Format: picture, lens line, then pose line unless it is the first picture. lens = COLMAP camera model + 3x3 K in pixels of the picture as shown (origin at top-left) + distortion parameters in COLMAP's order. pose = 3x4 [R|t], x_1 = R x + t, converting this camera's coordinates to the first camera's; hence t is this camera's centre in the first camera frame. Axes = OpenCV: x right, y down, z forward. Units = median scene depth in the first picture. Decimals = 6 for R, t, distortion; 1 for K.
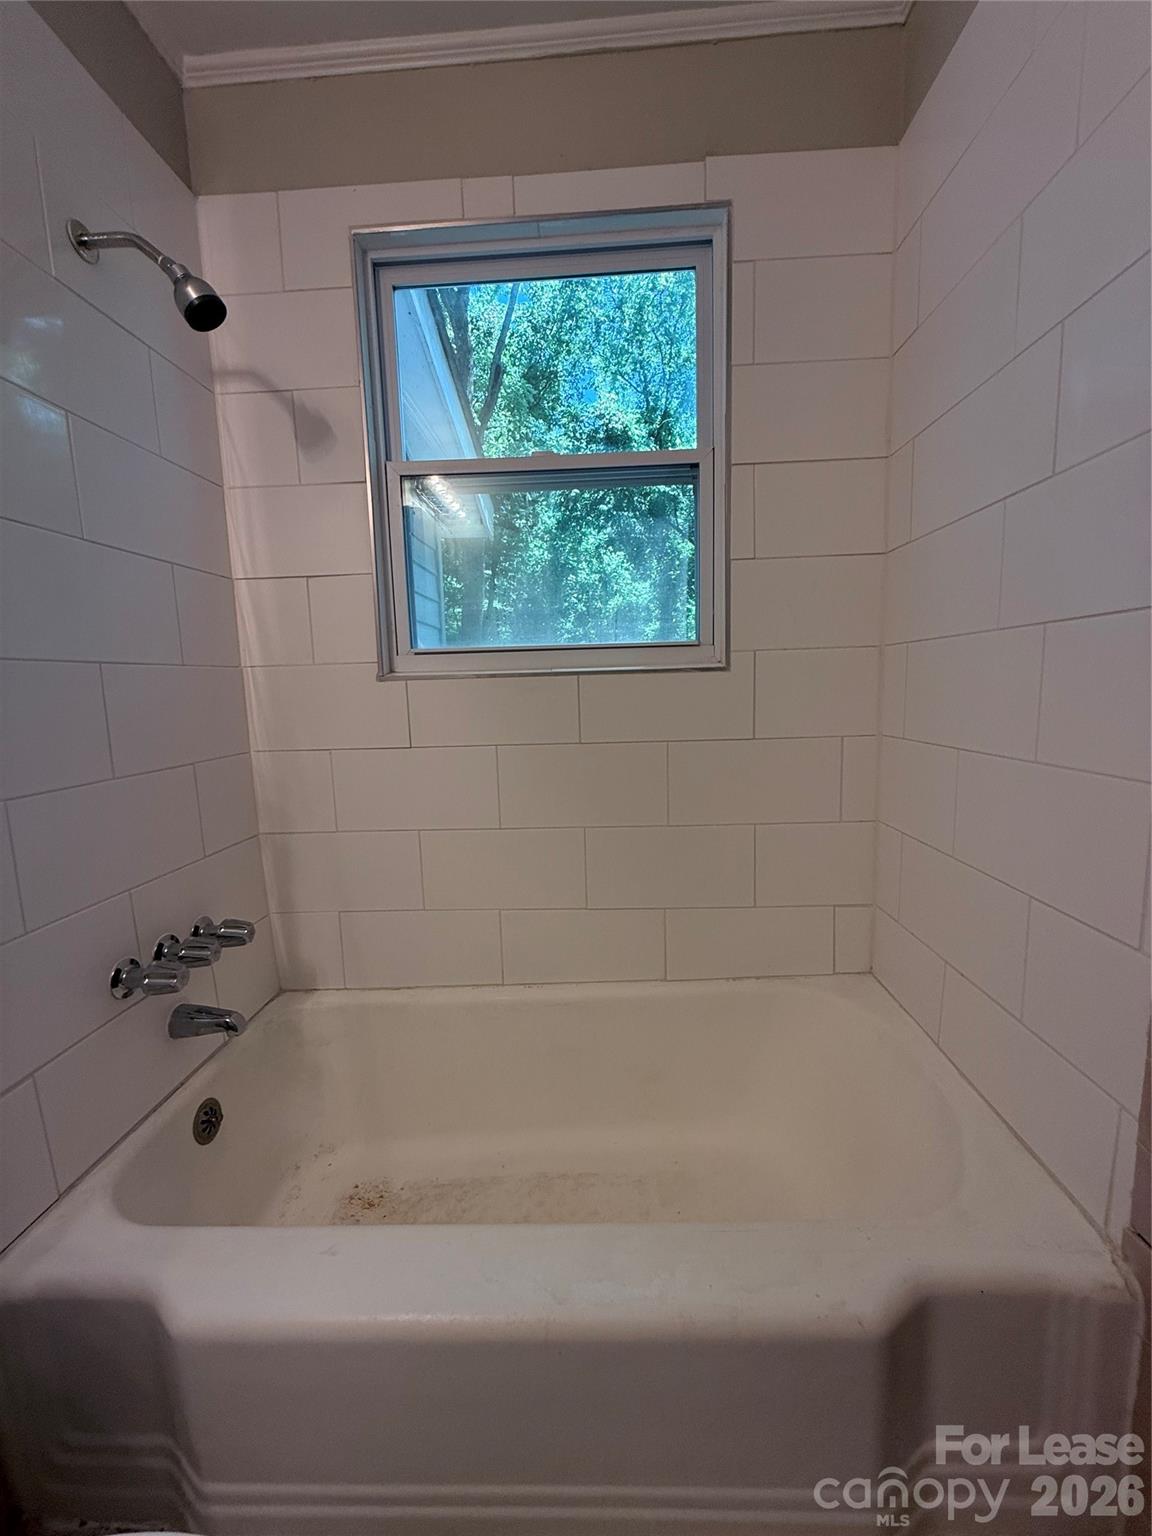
lens RADIAL K [[609.9, 0, 580.7], [0, 609.9, 766.5], [0, 0, 1]] dist [-0.000995, -0.000511]
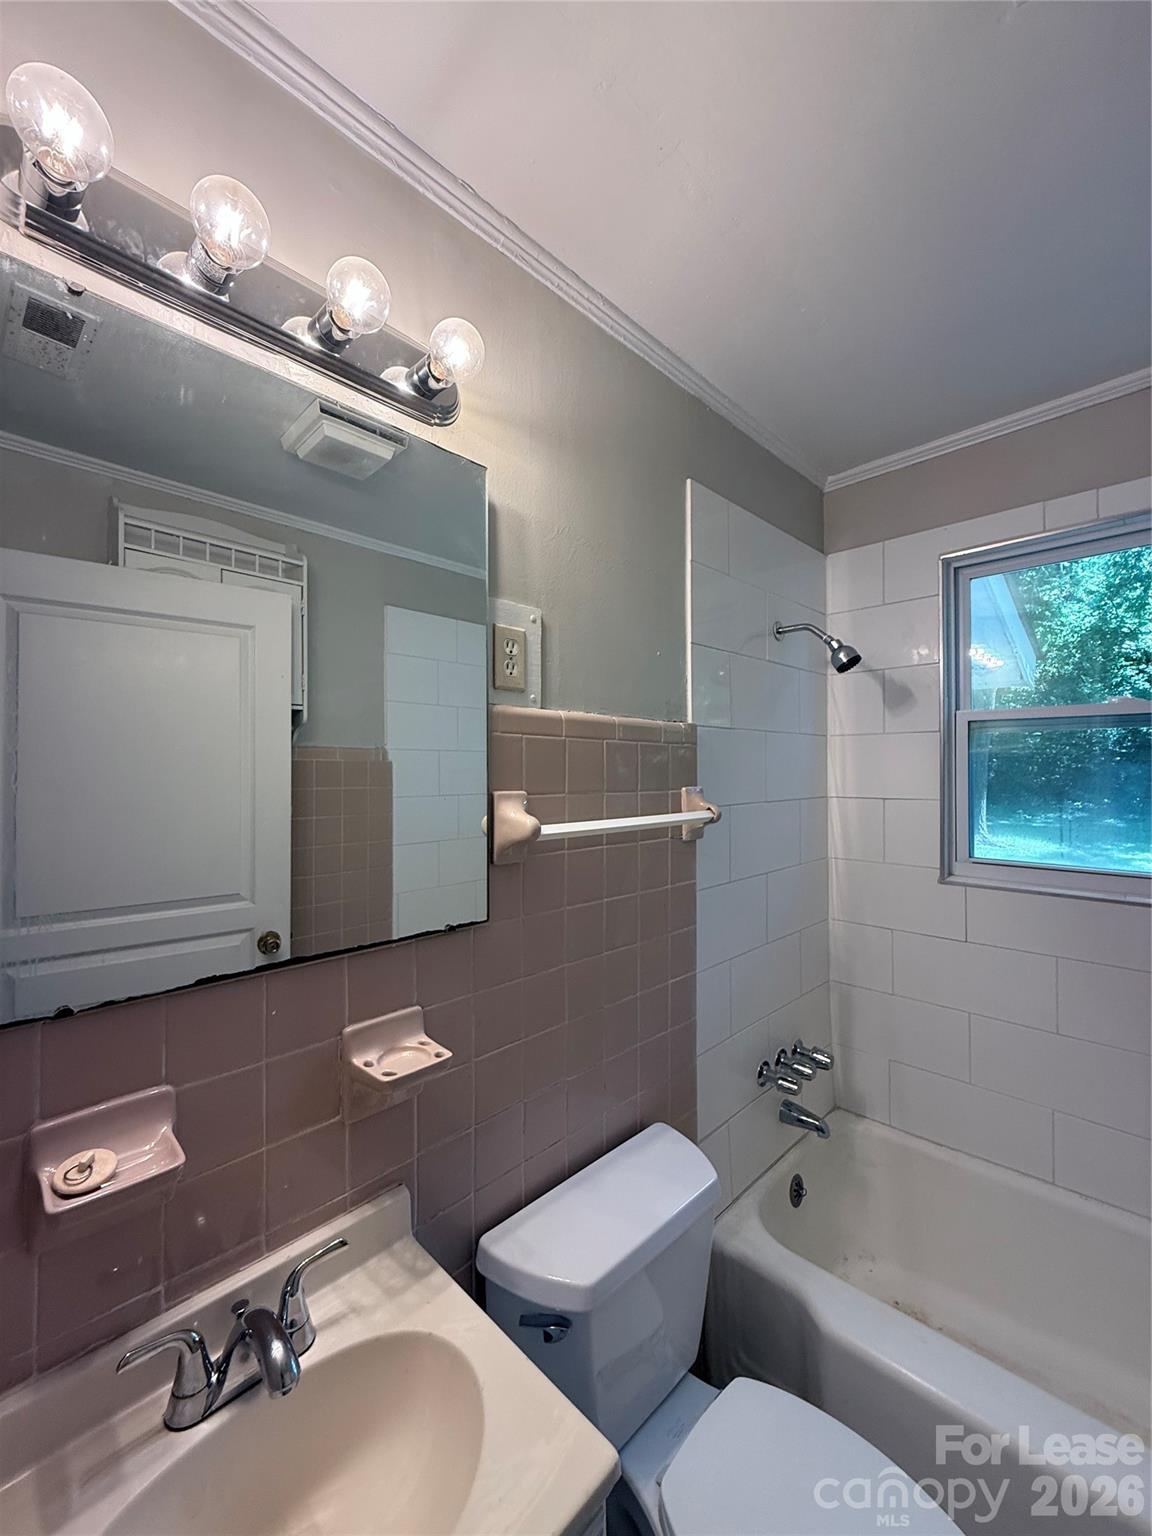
lens RADIAL K [[609.9, 0, 573.7], [0, 609.9, 765.5], [0, 0, 1]] dist [-0.000995, -0.000511]
pose [[0.733445, 0.021502, -0.679409, -0.038771], [-0.106465, 0.990798, -0.083576, -0.200584], [0.671360, 0.133632, 0.728984, -0.456498]]
